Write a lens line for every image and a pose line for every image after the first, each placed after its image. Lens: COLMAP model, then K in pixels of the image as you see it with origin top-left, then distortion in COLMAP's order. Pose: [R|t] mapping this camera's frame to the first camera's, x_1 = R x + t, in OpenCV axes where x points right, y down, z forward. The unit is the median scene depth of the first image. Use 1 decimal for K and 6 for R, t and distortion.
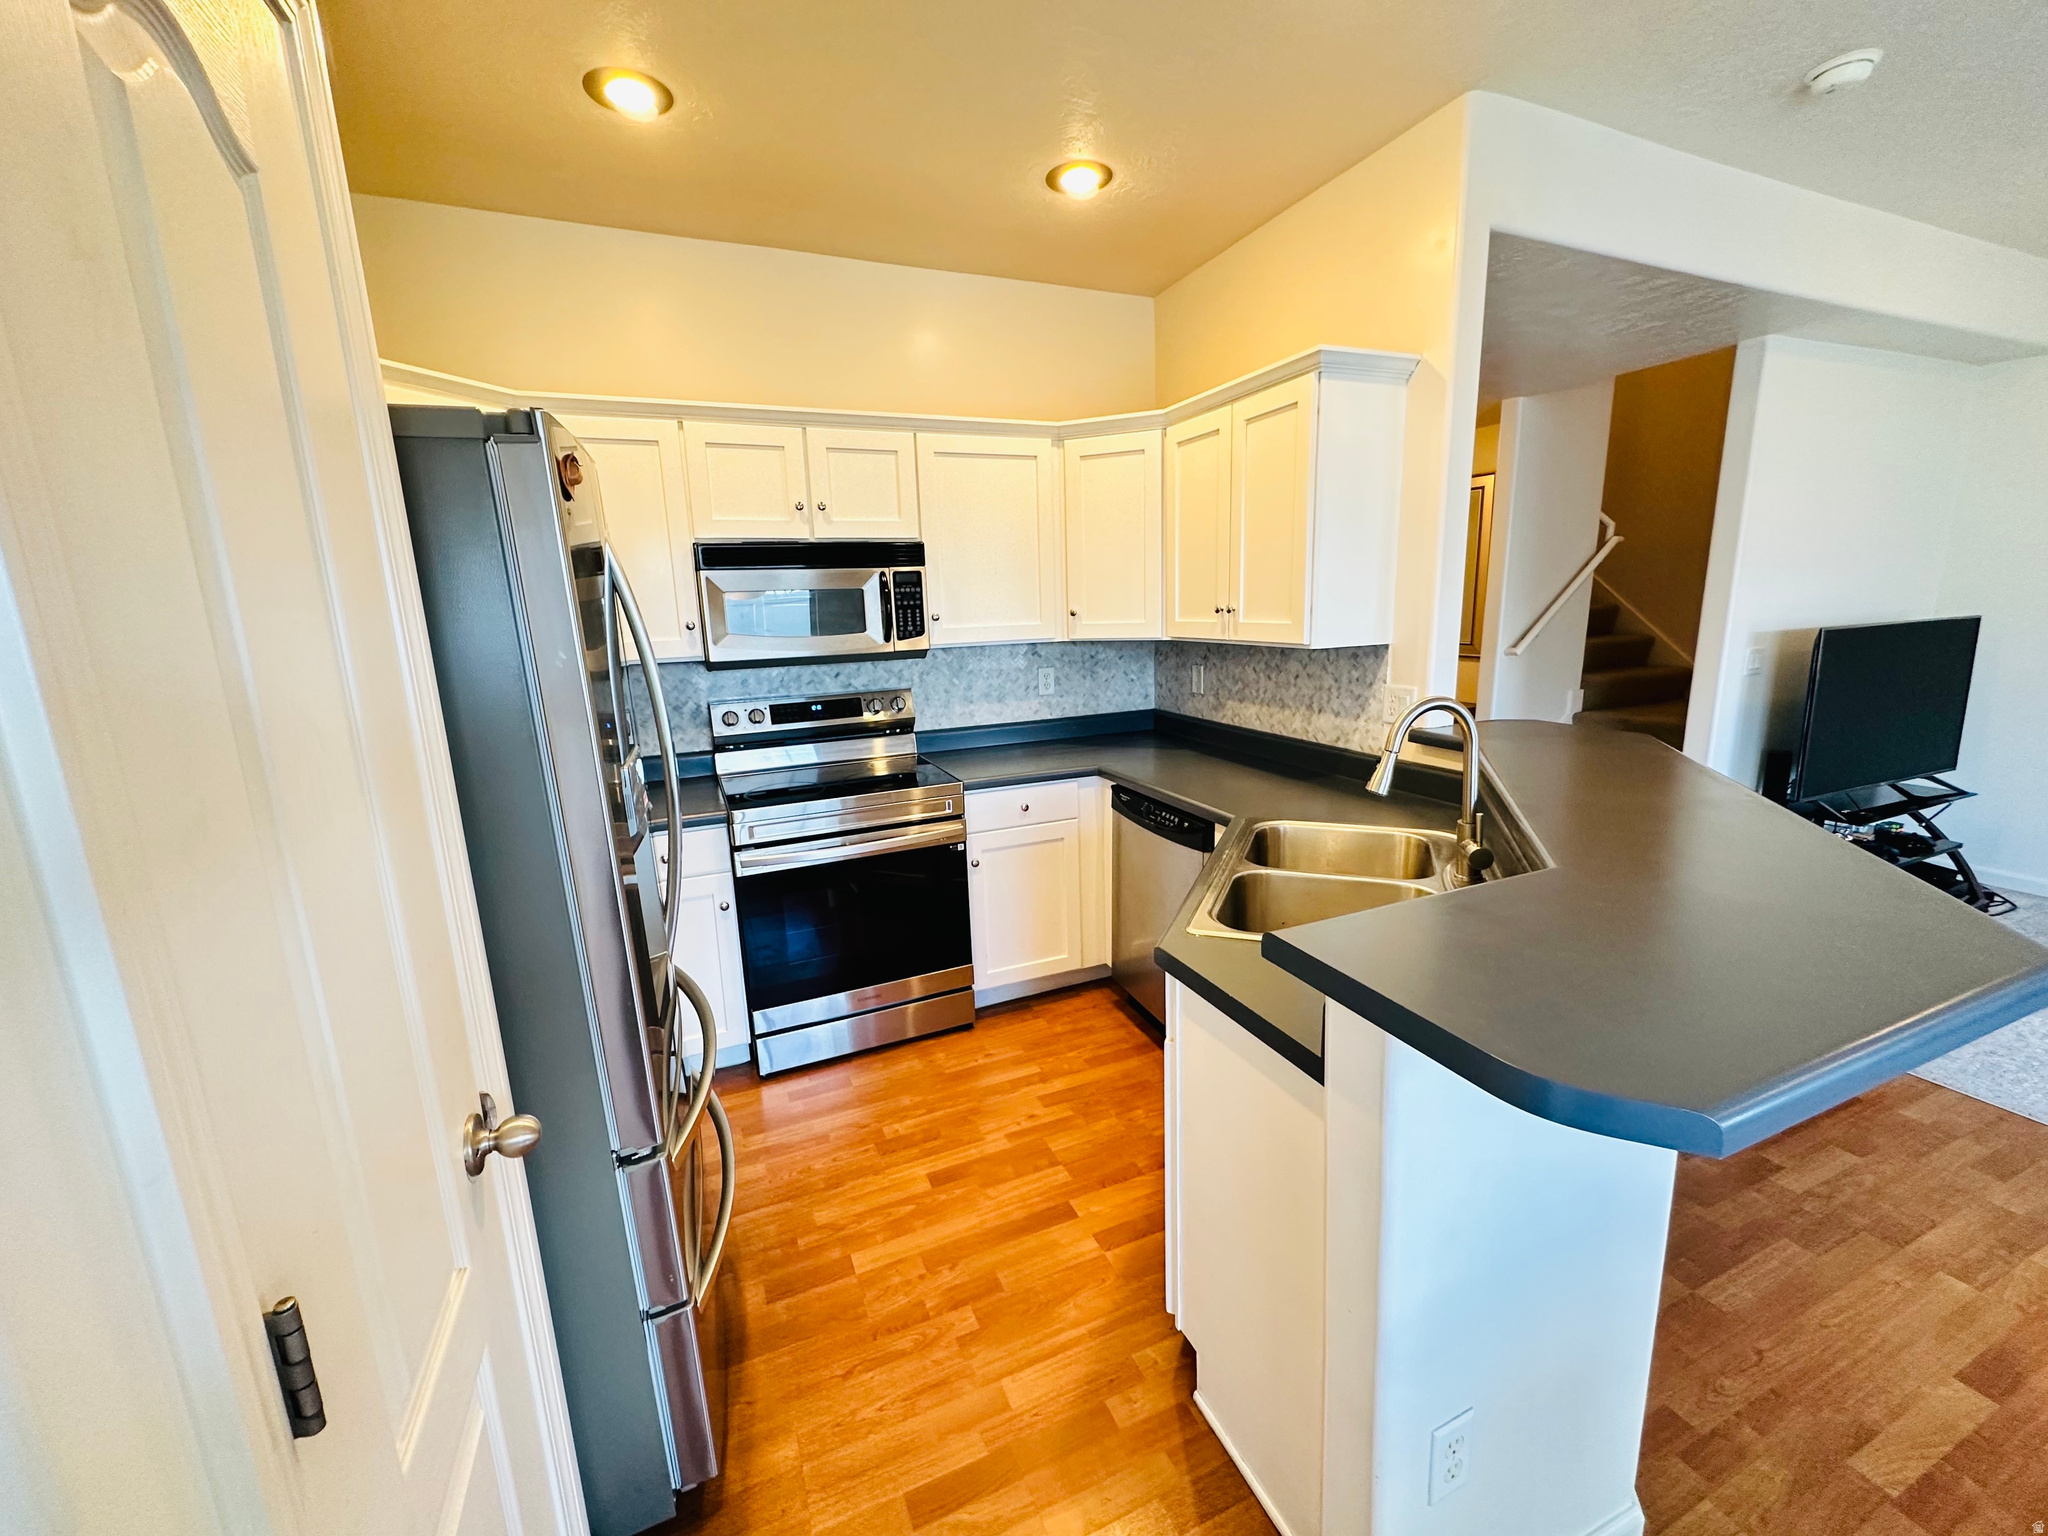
lens RADIAL K [[809.2, 0, 1024.0], [0, 809.2, 768.0], [0, 0, 1]] dist [-0.003579, -0.000305]
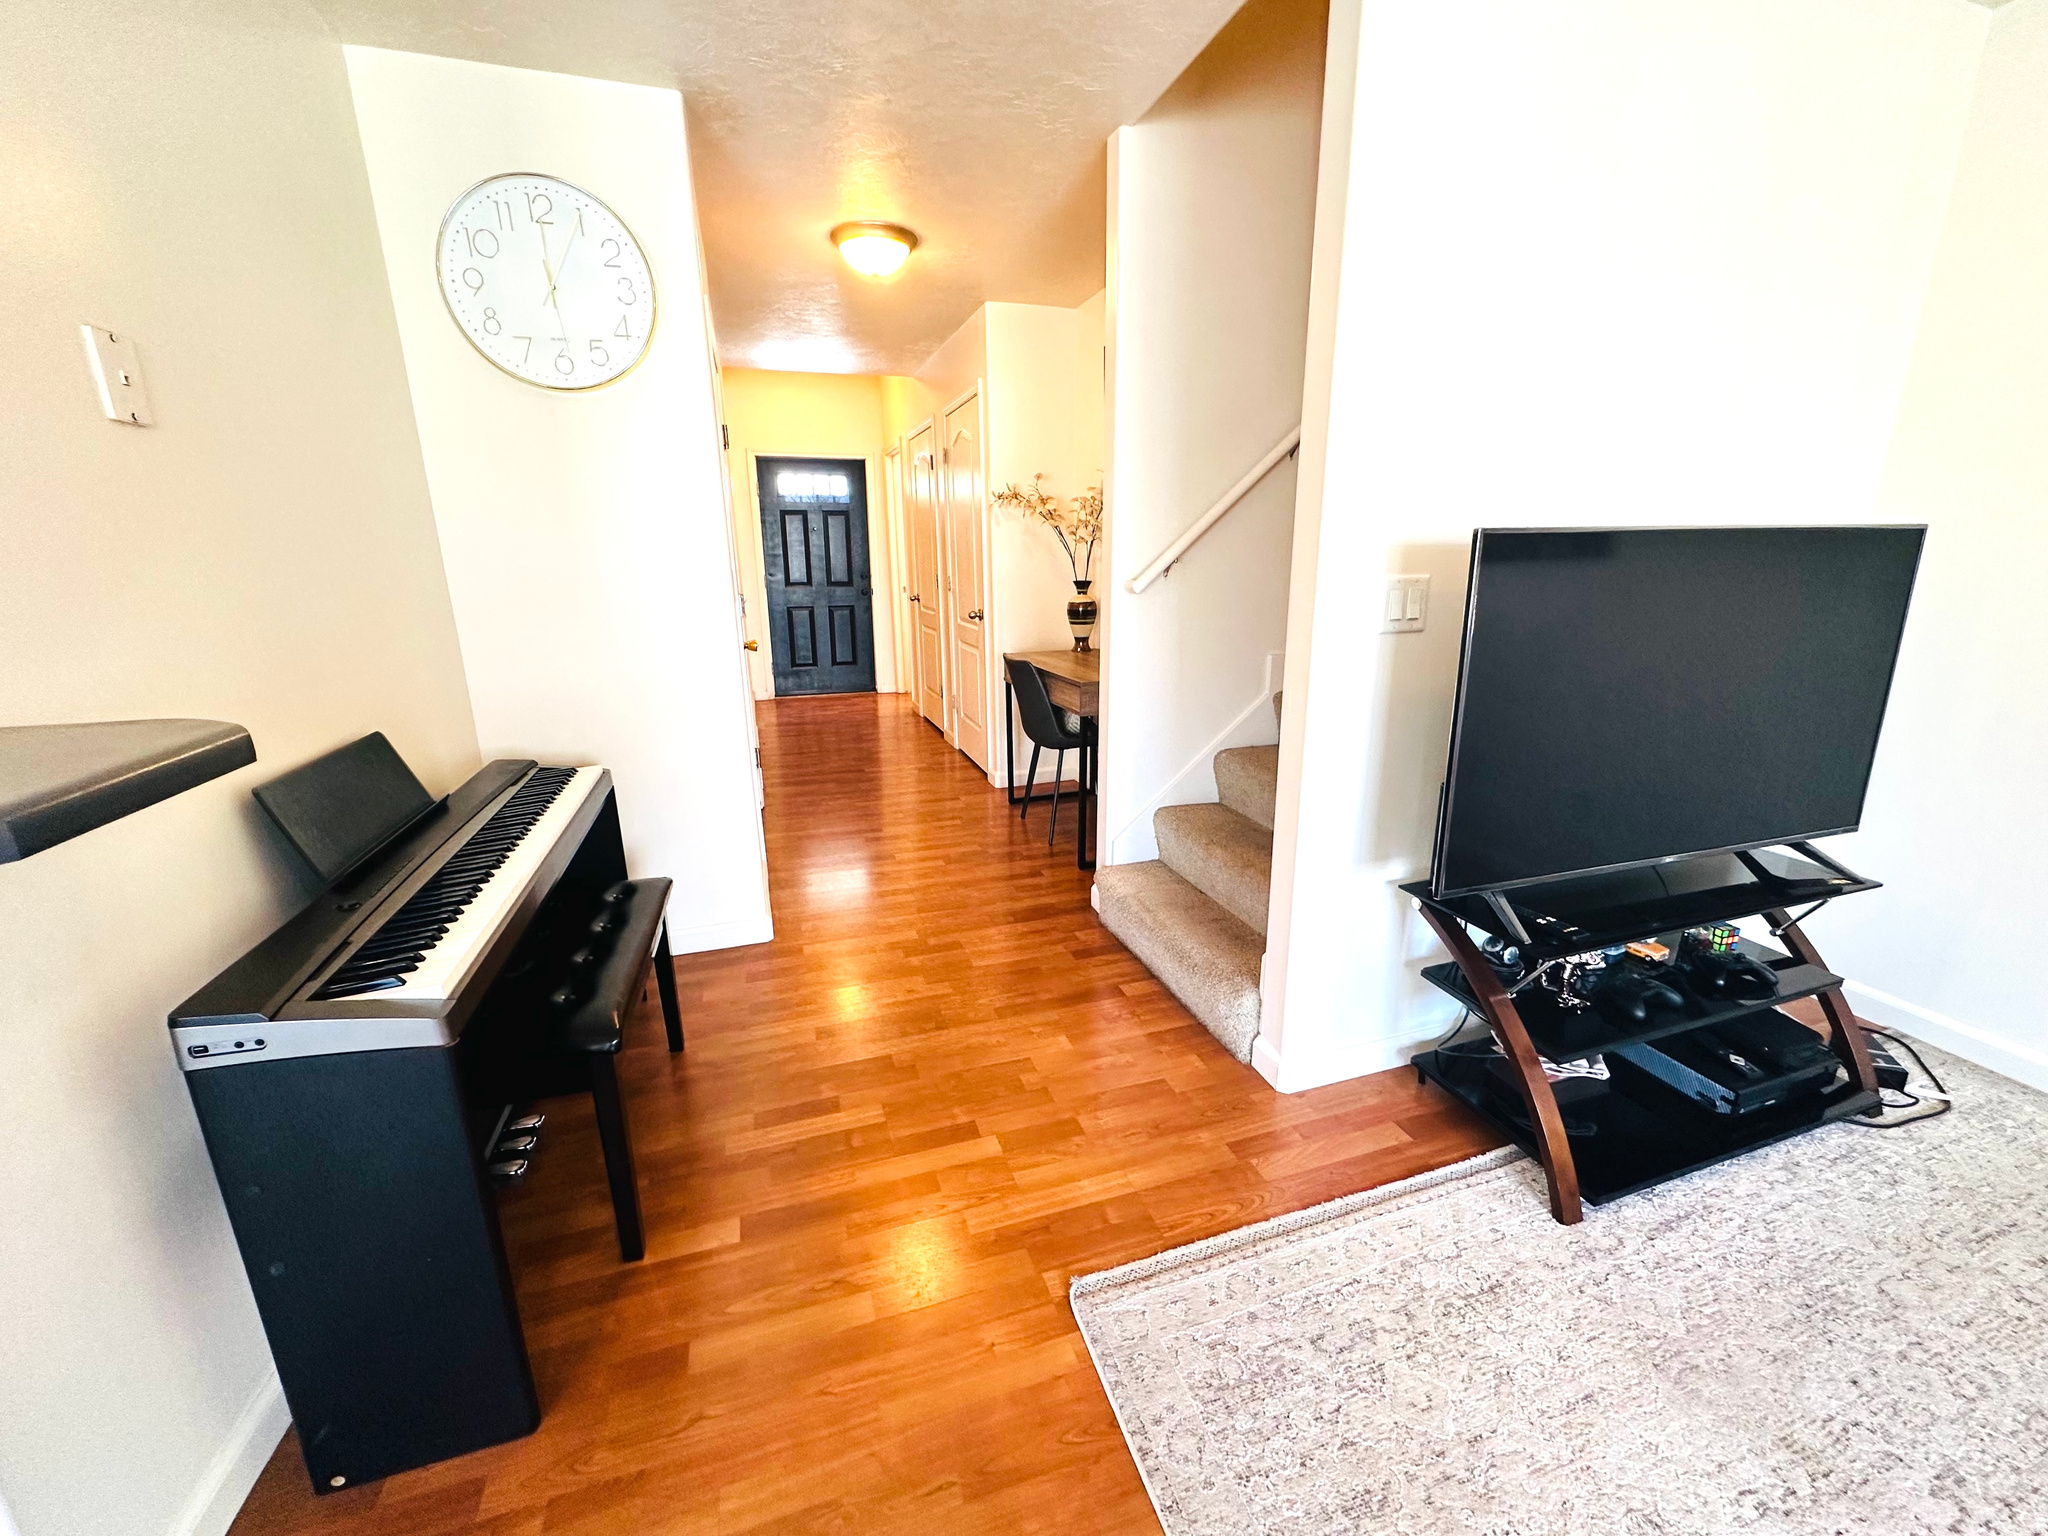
lens RADIAL K [[810.1, 0, 1018.3], [0, 810.1, 768.7], [0, 0, 1]] dist [-0.002316, -0.000182]
pose [[0.996401, 0.042036, -0.073609, 0.826988], [-0.037811, 0.997607, 0.057882, -0.059772], [0.075866, -0.054890, 0.995606, 0.560951]]
